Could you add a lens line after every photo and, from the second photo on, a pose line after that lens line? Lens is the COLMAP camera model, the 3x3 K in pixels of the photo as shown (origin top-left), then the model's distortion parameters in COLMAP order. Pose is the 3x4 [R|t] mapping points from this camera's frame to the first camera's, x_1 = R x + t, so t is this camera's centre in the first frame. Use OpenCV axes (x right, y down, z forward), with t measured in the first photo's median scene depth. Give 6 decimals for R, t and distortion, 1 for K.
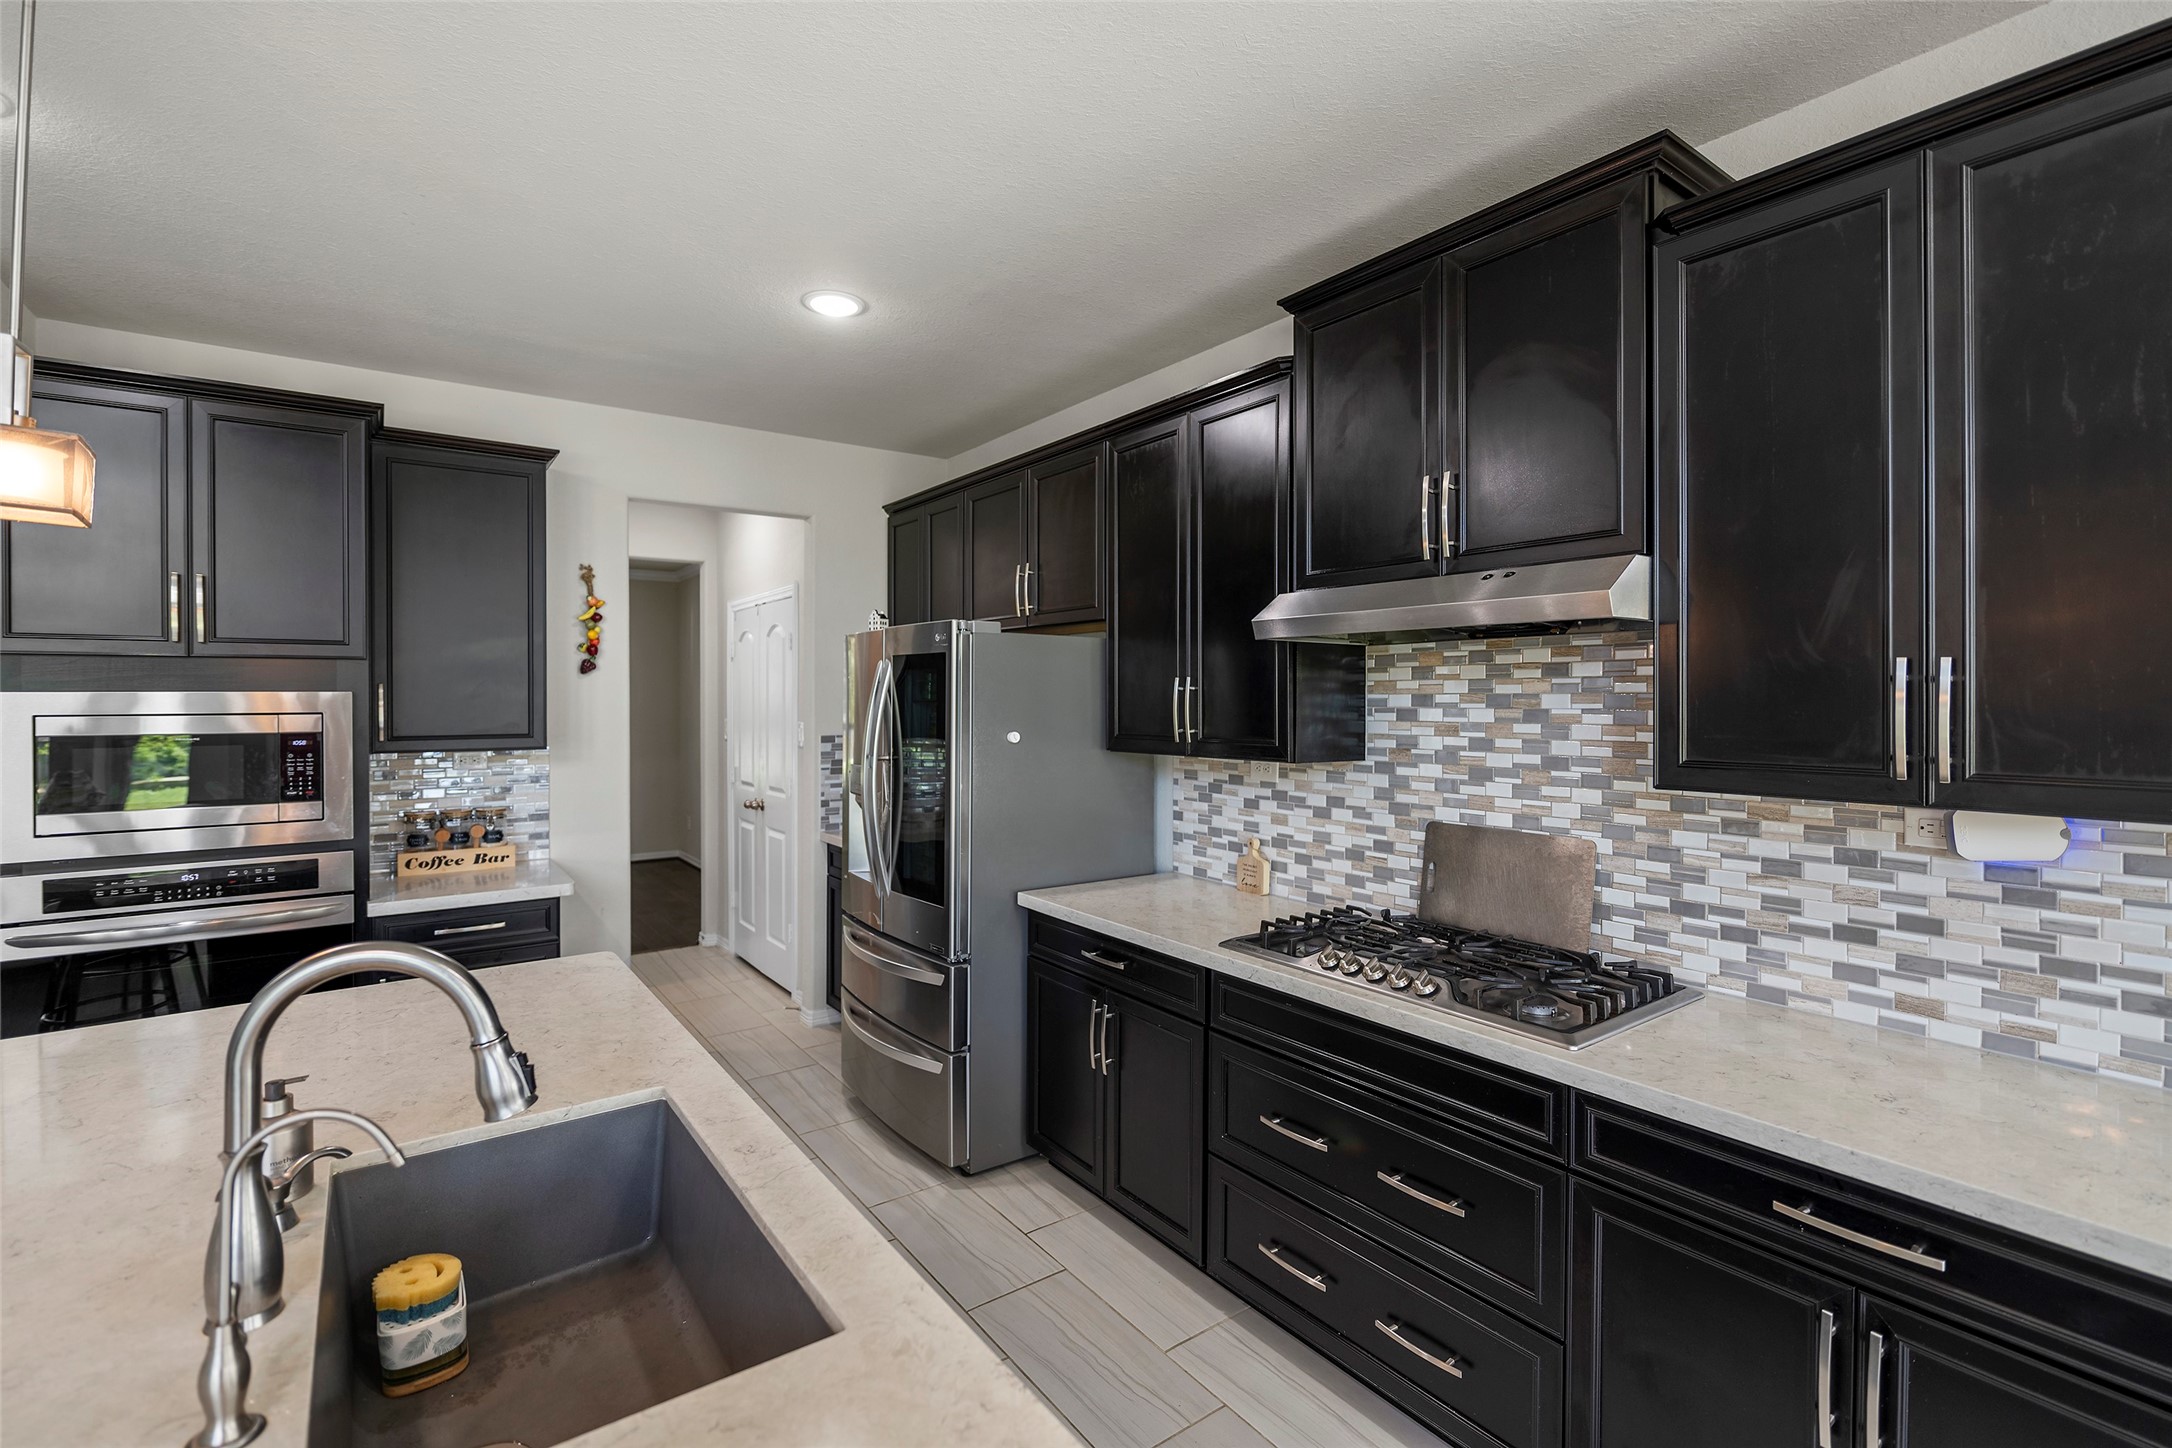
lens RADIAL K [[966.4, 0, 1090.7], [0, 966.4, 708.2], [0, 0, 1]] dist [-0.012289, 0.000511]
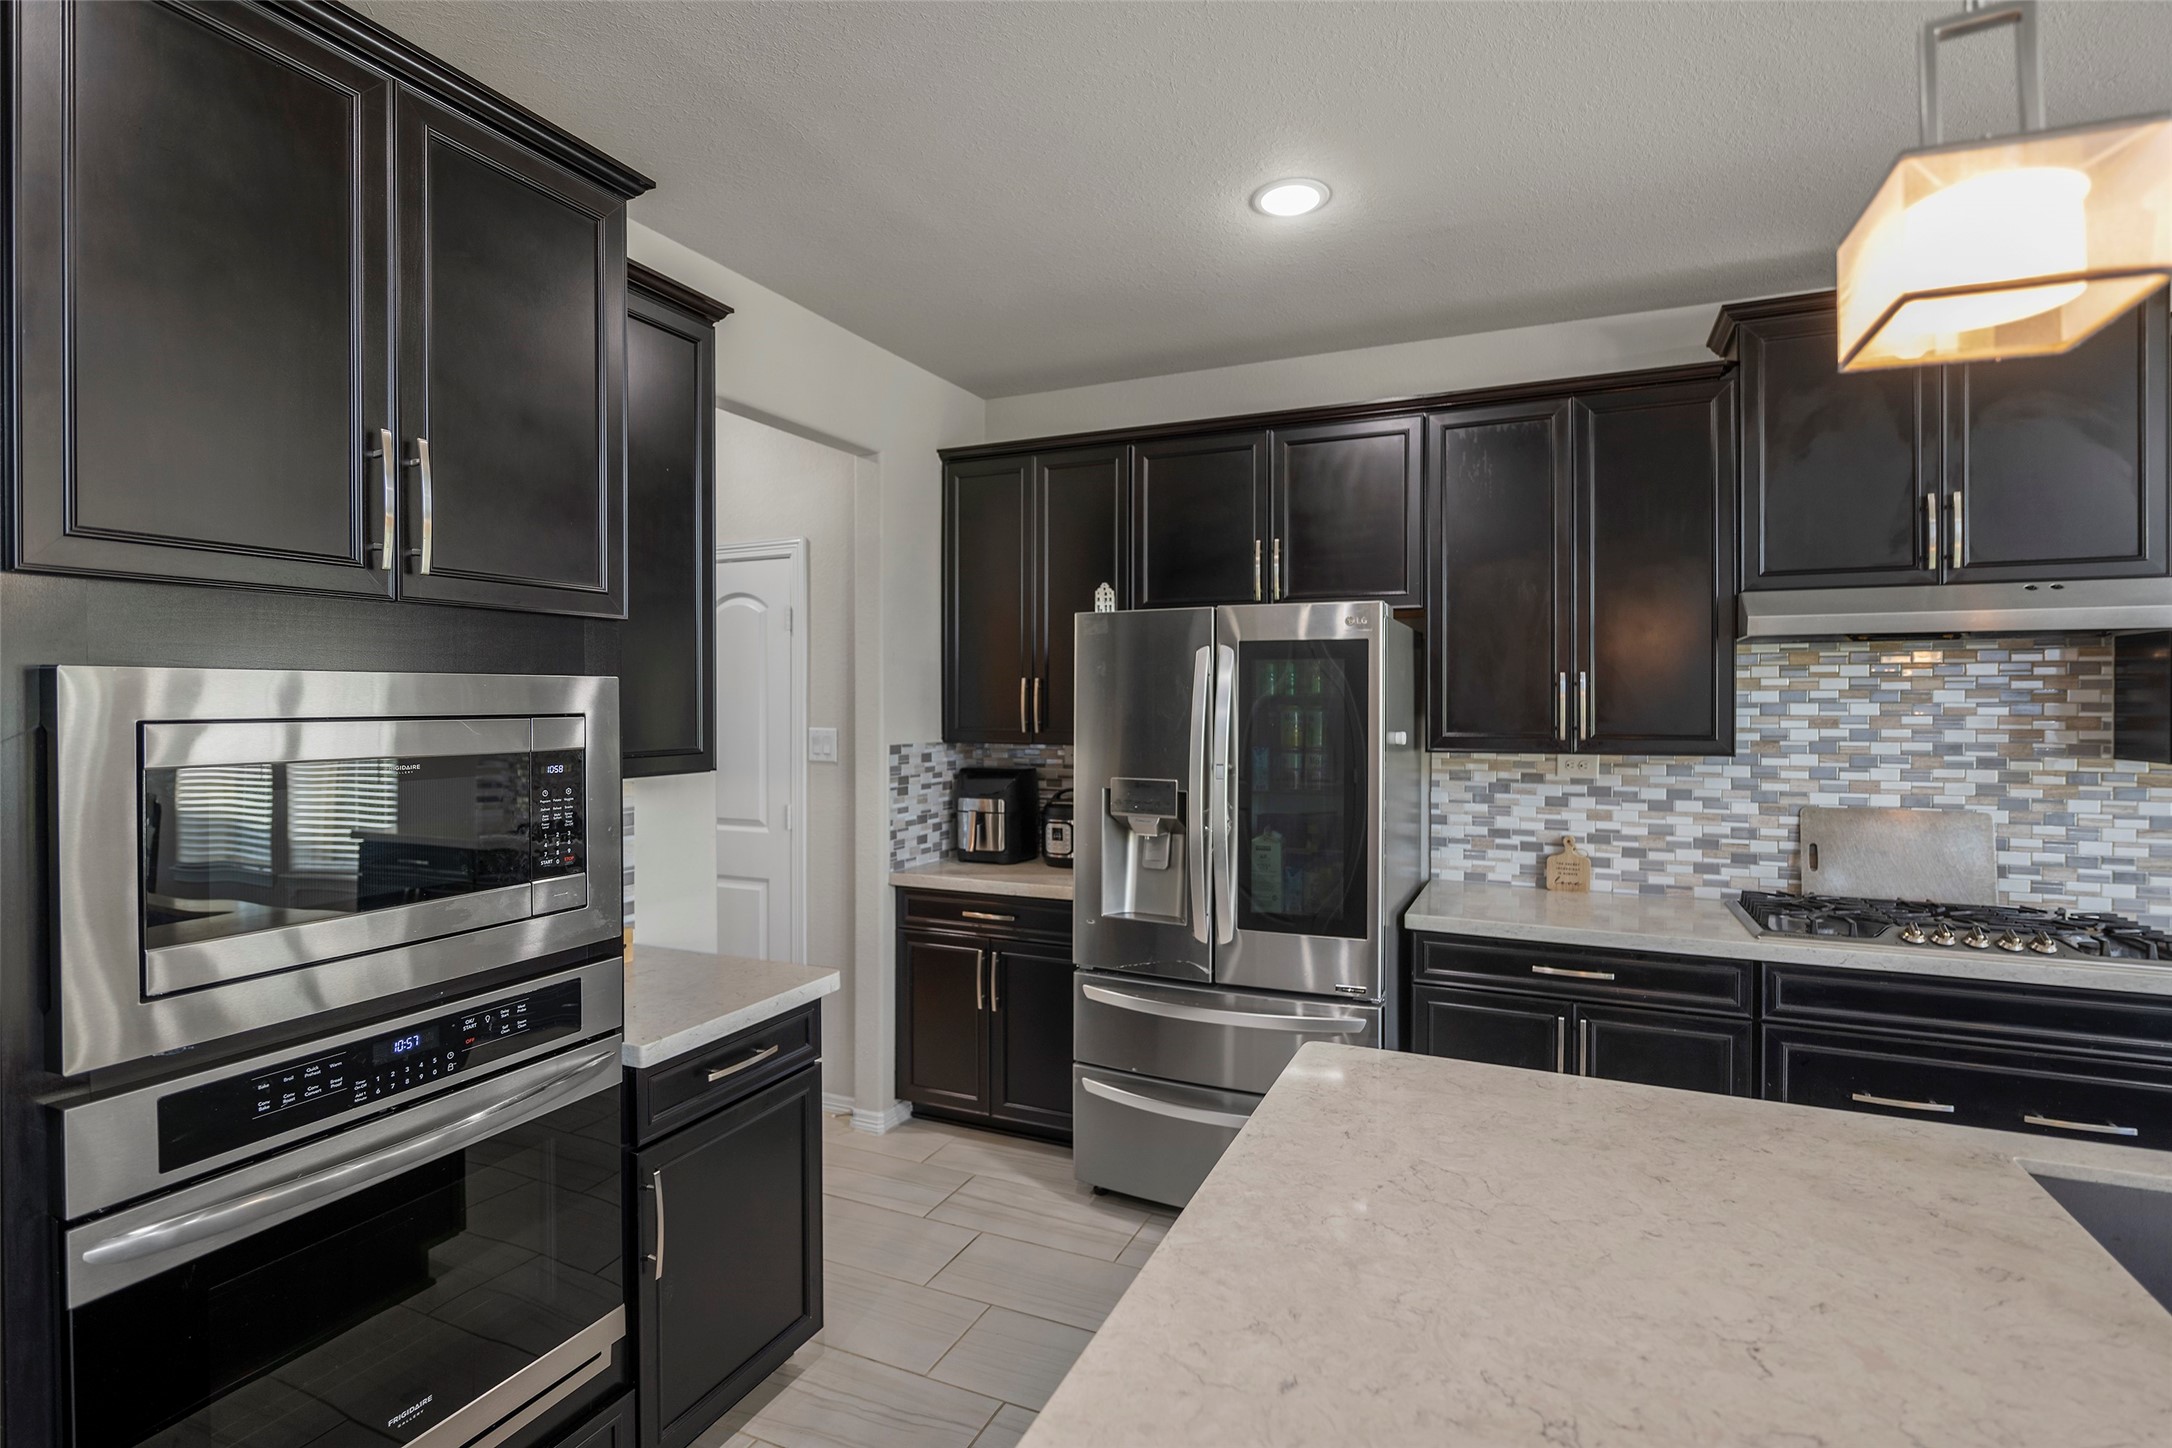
lens RADIAL K [[1040.8, 0, 1083.8], [0, 1040.8, 715.1], [0, 0, 1]] dist [-0.009677, -0.000099]
pose [[0.873482, -0.005910, 0.486820, -0.912145], [0.005284, 0.999983, 0.002660, 0.005810], [-0.486827, 0.000249, 0.873498, 0.361014]]
